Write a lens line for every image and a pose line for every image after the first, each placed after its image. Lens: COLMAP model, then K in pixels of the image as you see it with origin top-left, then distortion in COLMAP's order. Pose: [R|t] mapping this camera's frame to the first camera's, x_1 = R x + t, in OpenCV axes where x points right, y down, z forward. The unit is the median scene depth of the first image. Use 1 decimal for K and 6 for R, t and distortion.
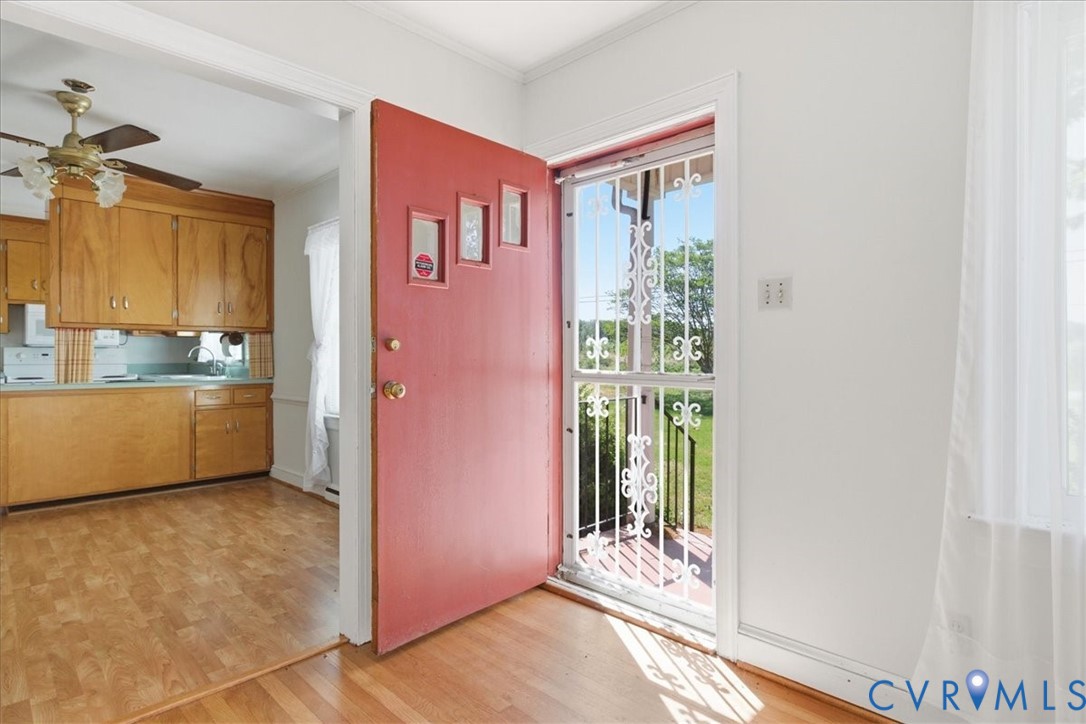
lens RADIAL K [[568.9, 0, 543.0], [0, 568.9, 362.0], [0, 0, 1]] dist [-0.002393, 0.000064]
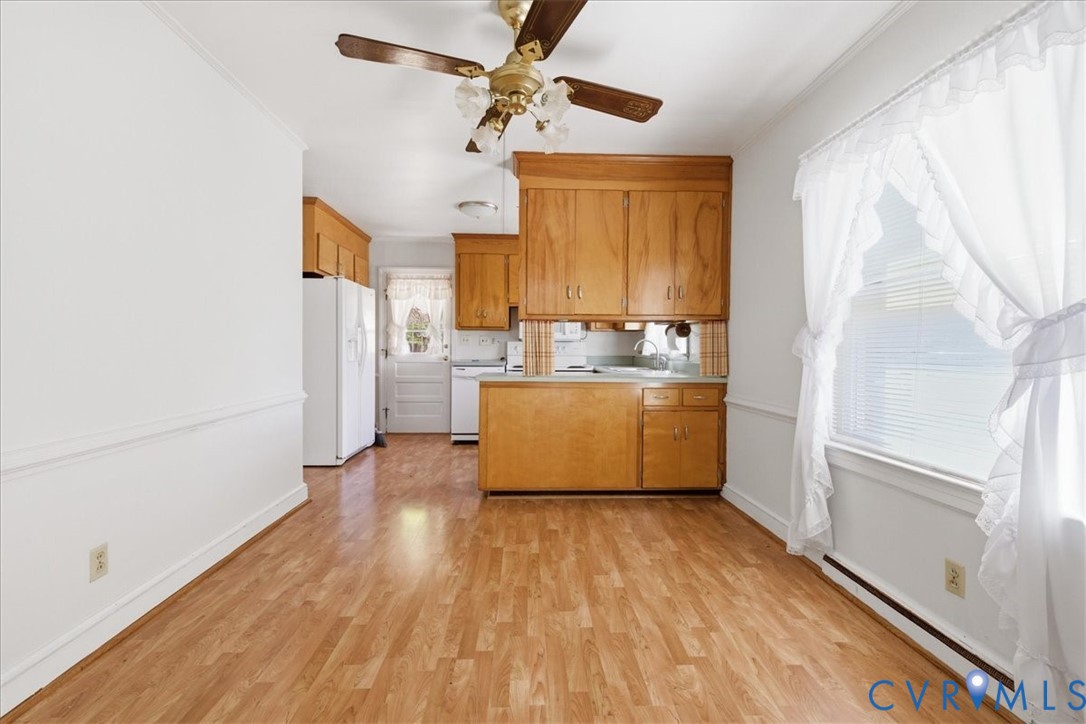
lens RADIAL K [[458.4, 0, 541.2], [0, 458.4, 351.5], [0, 0, 1]] dist [0.003219, -0.000037]
pose [[0.734085, 0.008294, -0.679007, -0.251111], [-0.013690, 0.999903, -0.002587, -0.002850], [0.678919, 0.011195, 0.734127, 0.377950]]
